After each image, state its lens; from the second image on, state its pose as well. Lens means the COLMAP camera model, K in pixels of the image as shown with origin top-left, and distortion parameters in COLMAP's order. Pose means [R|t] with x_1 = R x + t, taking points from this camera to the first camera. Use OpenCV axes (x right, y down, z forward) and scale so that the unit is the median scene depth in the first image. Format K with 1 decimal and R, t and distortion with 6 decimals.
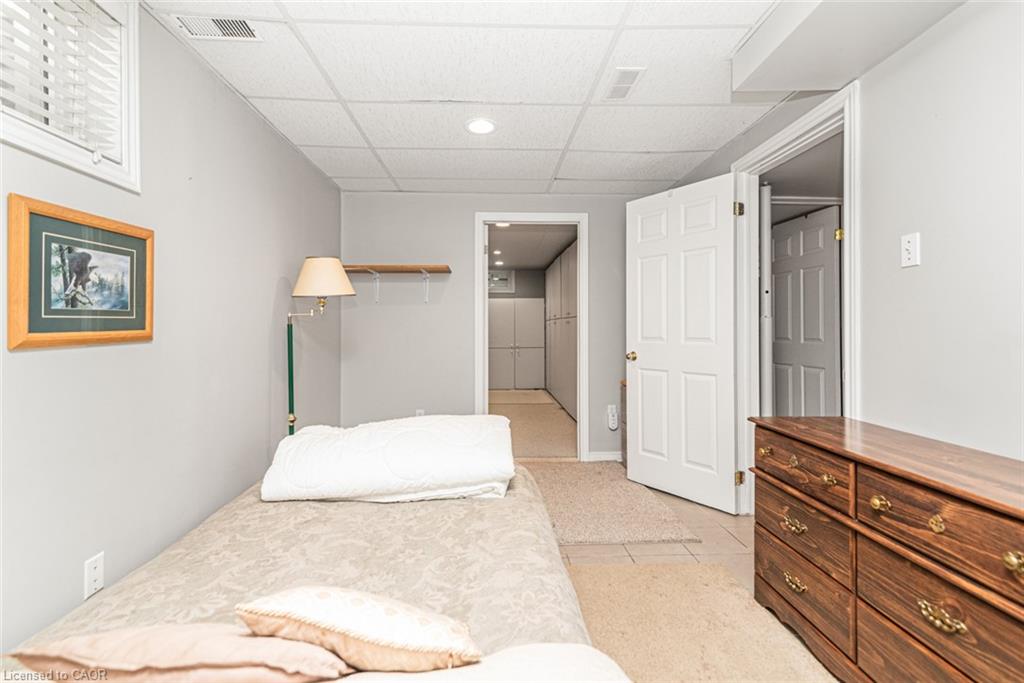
lens RADIAL K [[454.8, 0, 510.3], [0, 454.8, 327.1], [0, 0, 1]] dist [0.000026, 0.000033]
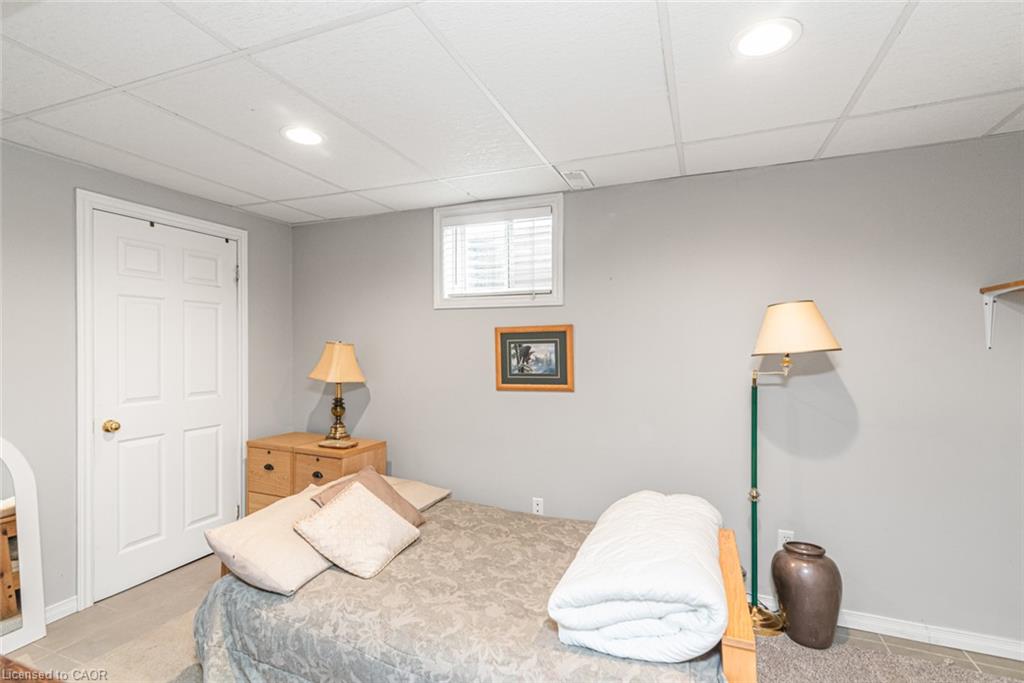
lens RADIAL K [[488.4, 0, 509.2], [0, 488.4, 343.7], [0, 0, 1]] dist [0.013891, -0.000041]
pose [[-0.413278, 0.001005, -0.910604, 1.075040], [0.001713, 0.999998, 0.000326, -0.168963], [0.910603, -0.001425, -0.413279, 1.783929]]
